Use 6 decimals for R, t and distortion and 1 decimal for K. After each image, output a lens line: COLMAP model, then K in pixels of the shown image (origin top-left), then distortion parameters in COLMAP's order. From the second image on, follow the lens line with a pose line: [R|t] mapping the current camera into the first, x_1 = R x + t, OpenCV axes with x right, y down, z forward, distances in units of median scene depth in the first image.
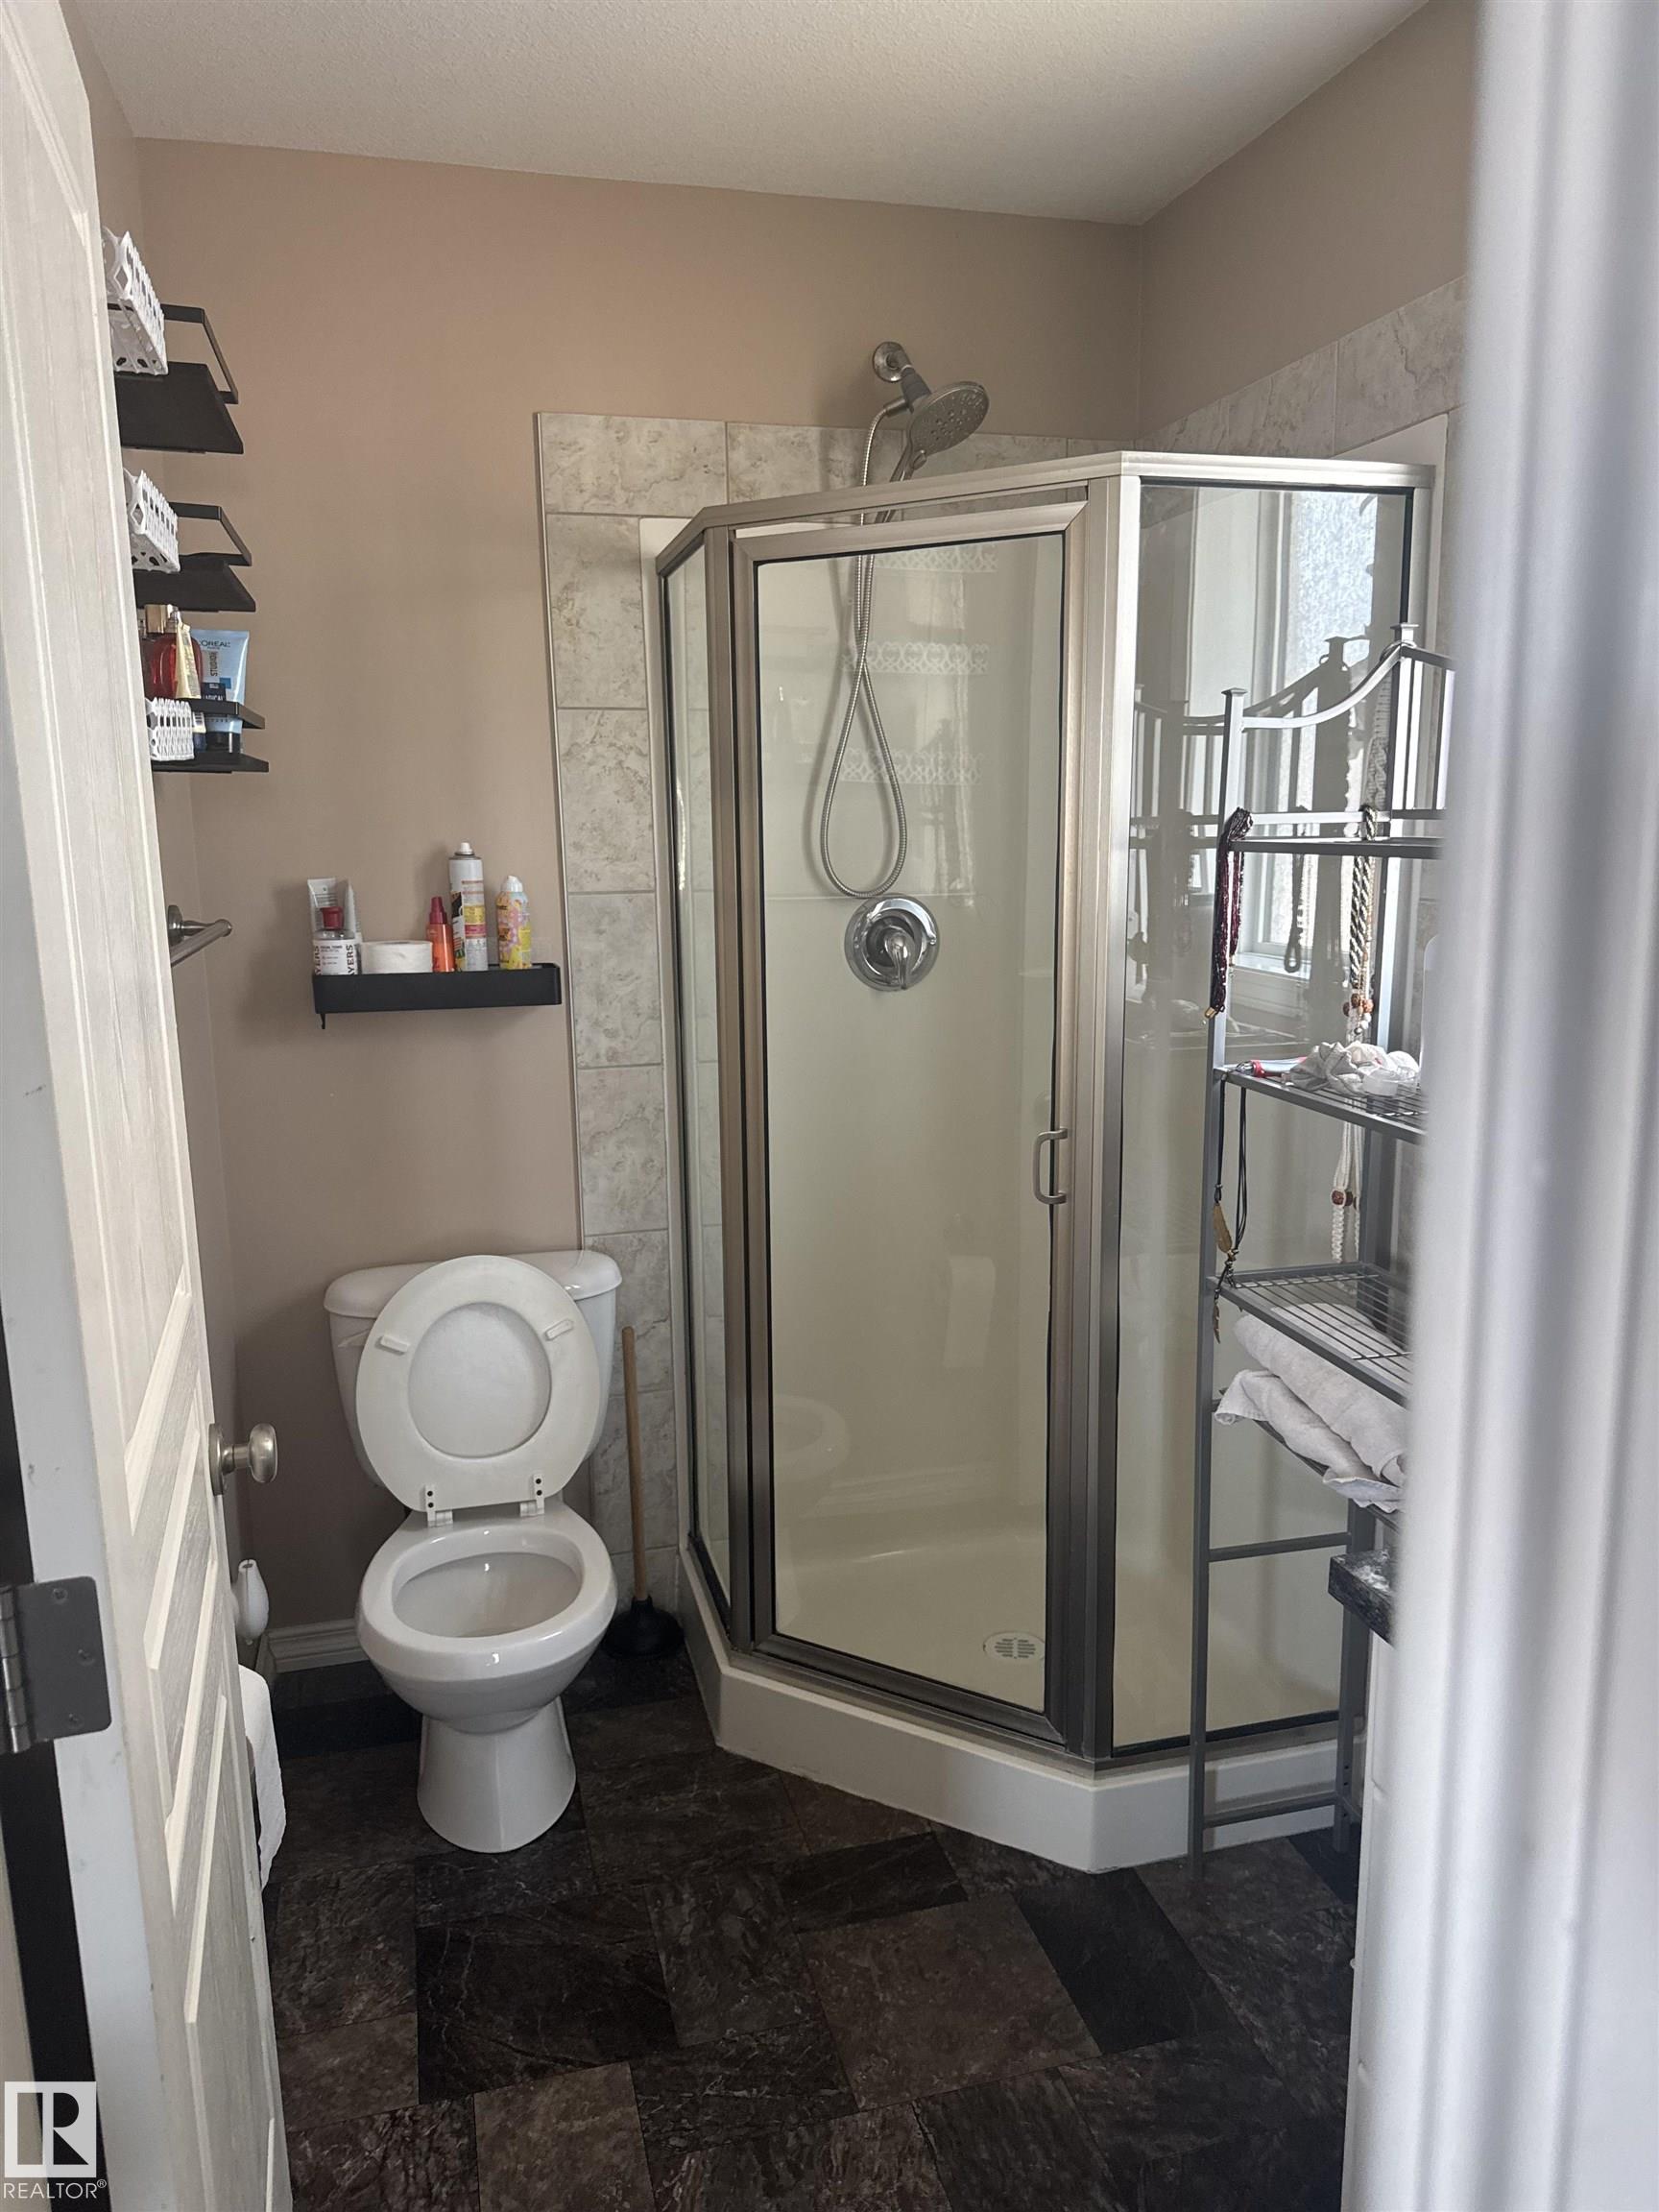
lens RADIAL K [[1564.5, 0, 821.9], [0, 1564.5, 1115.0], [0, 0, 1]] dist [0.064025, -0.062380]
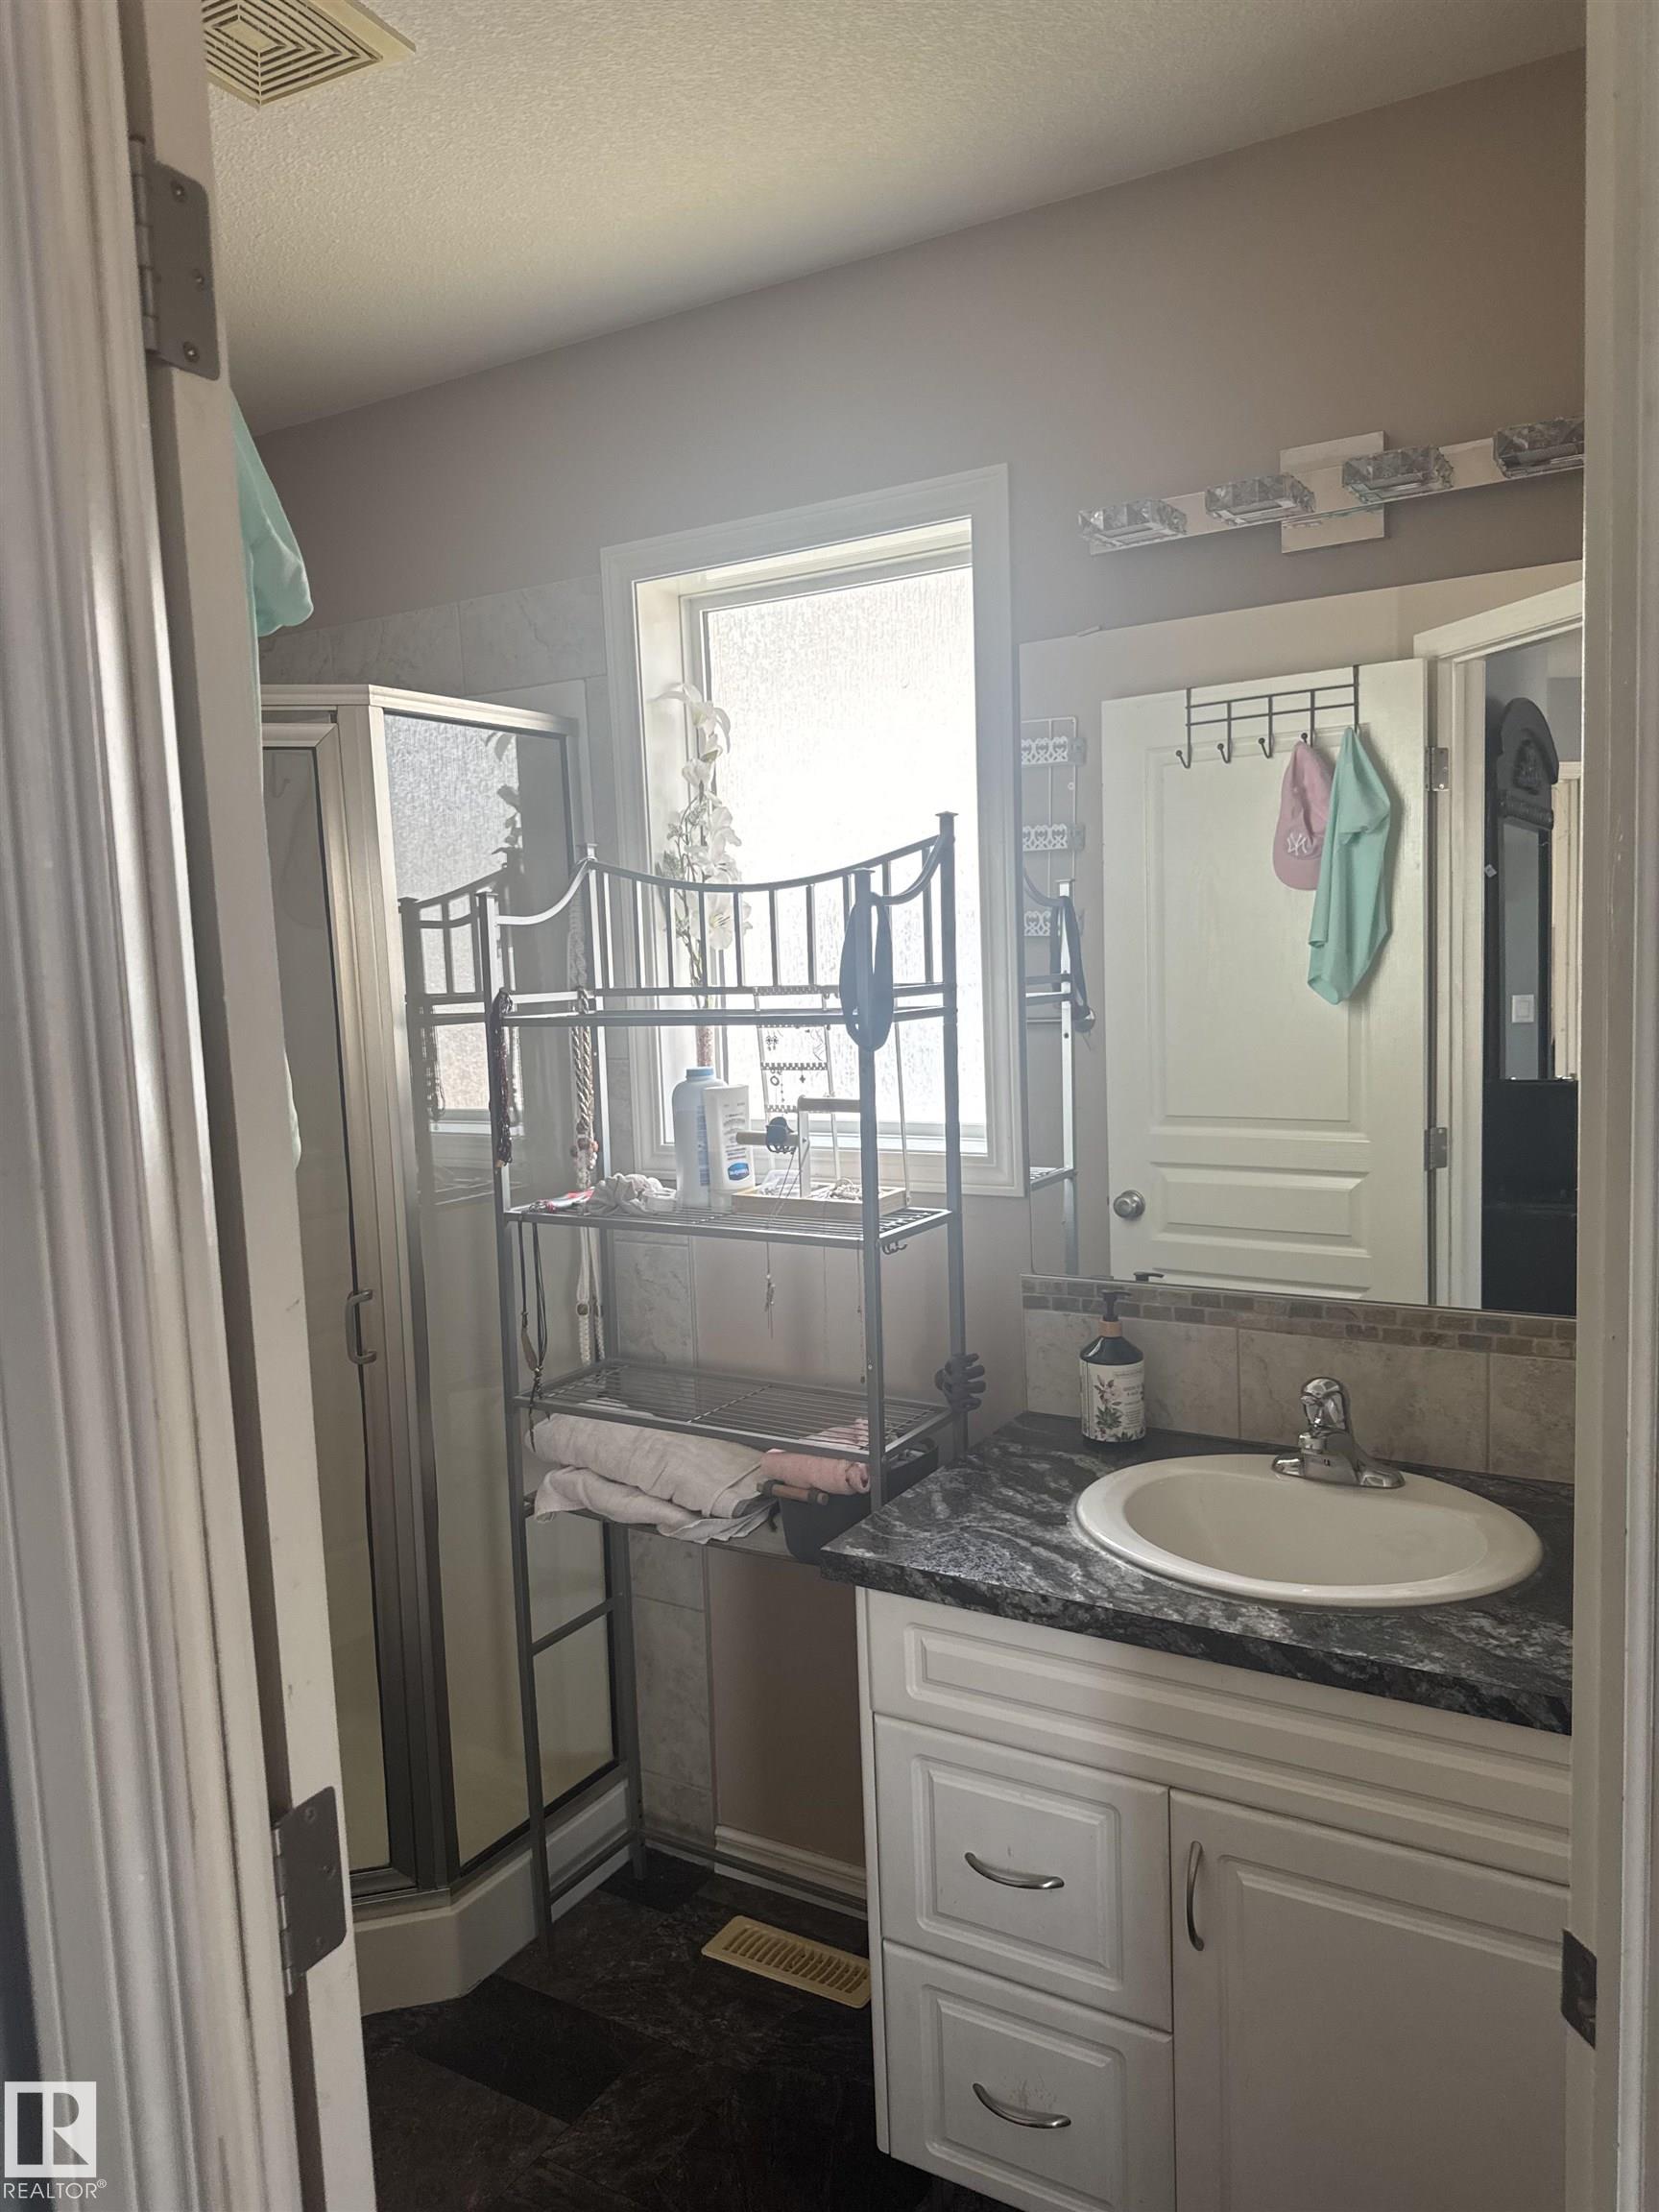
lens RADIAL K [[1564.5, 0, 811.9], [0, 1564.5, 1116.0], [0, 0, 1]] dist [0.064025, -0.062380]
pose [[0.717770, -0.086810, 0.690847, -0.372626], [0.157745, 0.986673, -0.039909, -0.017939], [-0.678176, 0.137623, 0.721899, 0.007338]]
